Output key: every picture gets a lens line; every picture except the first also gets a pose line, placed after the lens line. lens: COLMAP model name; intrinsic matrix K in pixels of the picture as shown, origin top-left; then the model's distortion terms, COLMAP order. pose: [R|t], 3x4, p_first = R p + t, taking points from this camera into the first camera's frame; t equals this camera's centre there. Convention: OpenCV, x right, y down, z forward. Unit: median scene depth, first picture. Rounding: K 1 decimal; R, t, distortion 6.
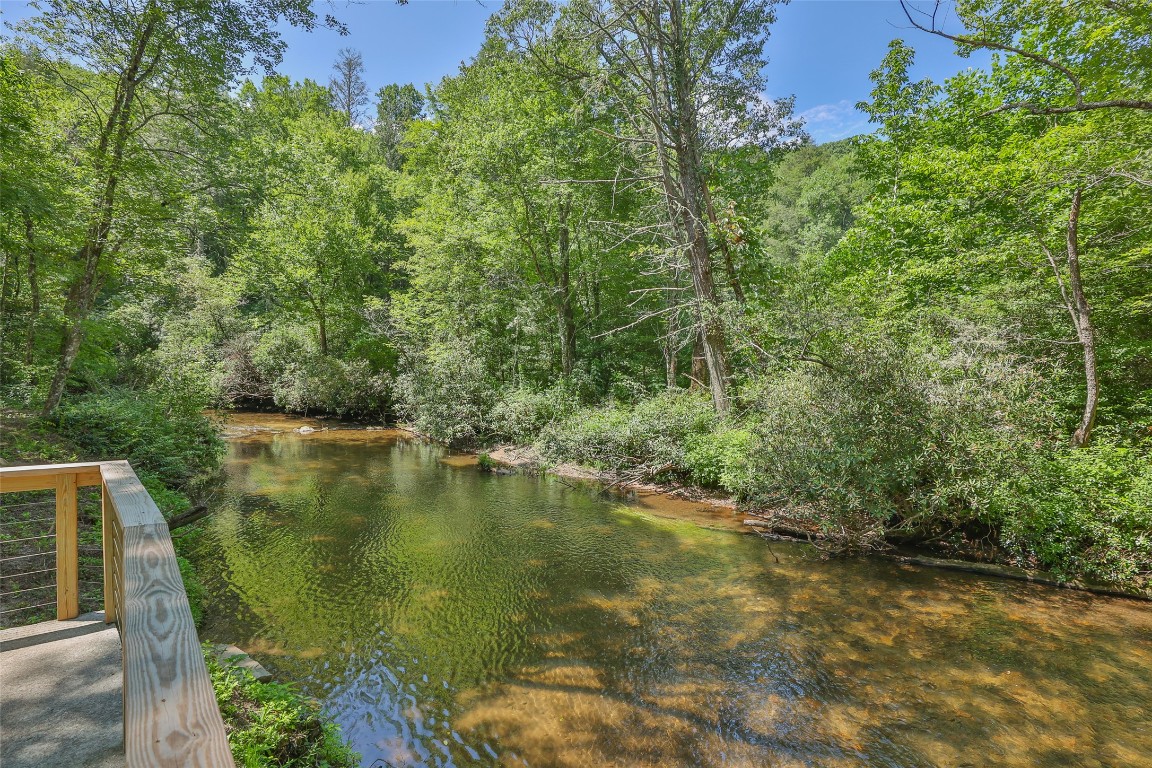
lens RADIAL K [[534.2, 0, 568.4], [0, 534.2, 379.9], [0, 0, 1]] dist [0.003826, -0.000190]
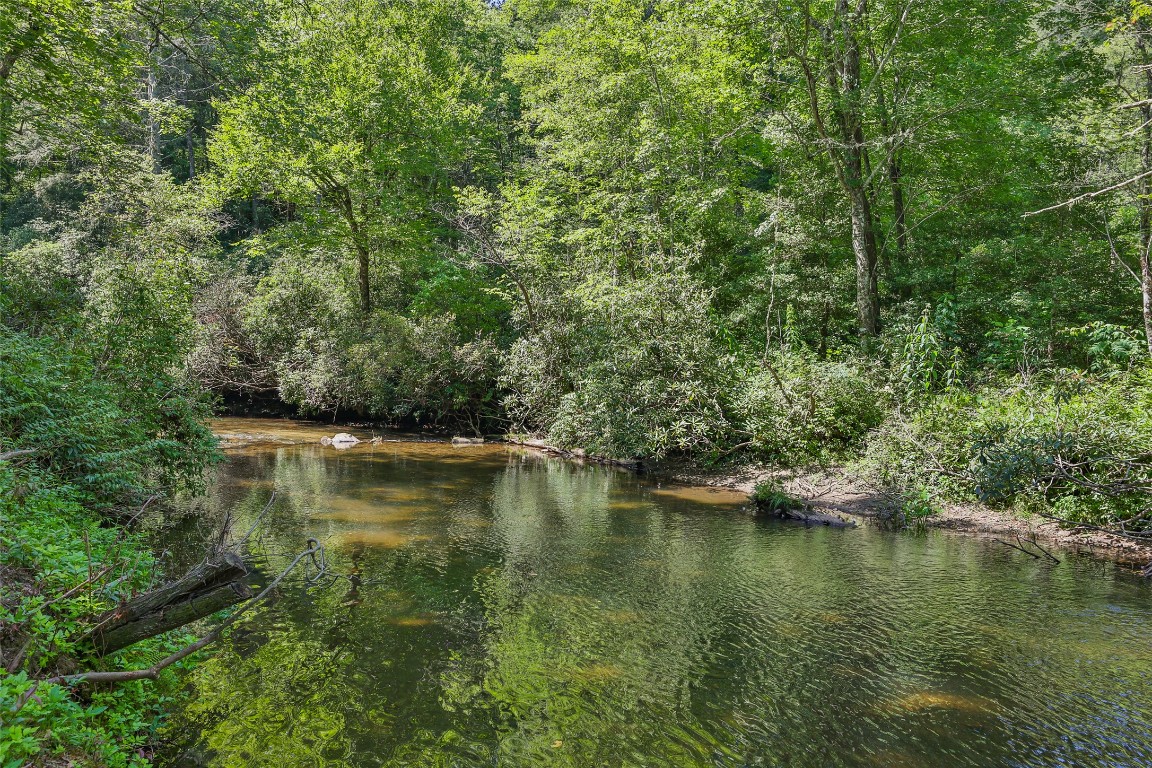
lens RADIAL K [[800.5, 0, 580.9], [0, 800.5, 388.1], [0, 0, 1]] dist [0.026944, 0.000100]
pose [[0.994848, 0.008788, -0.100997, -0.168094], [-0.011449, 0.999602, -0.025791, 0.056316], [0.100730, 0.026814, 0.994552, 0.219187]]
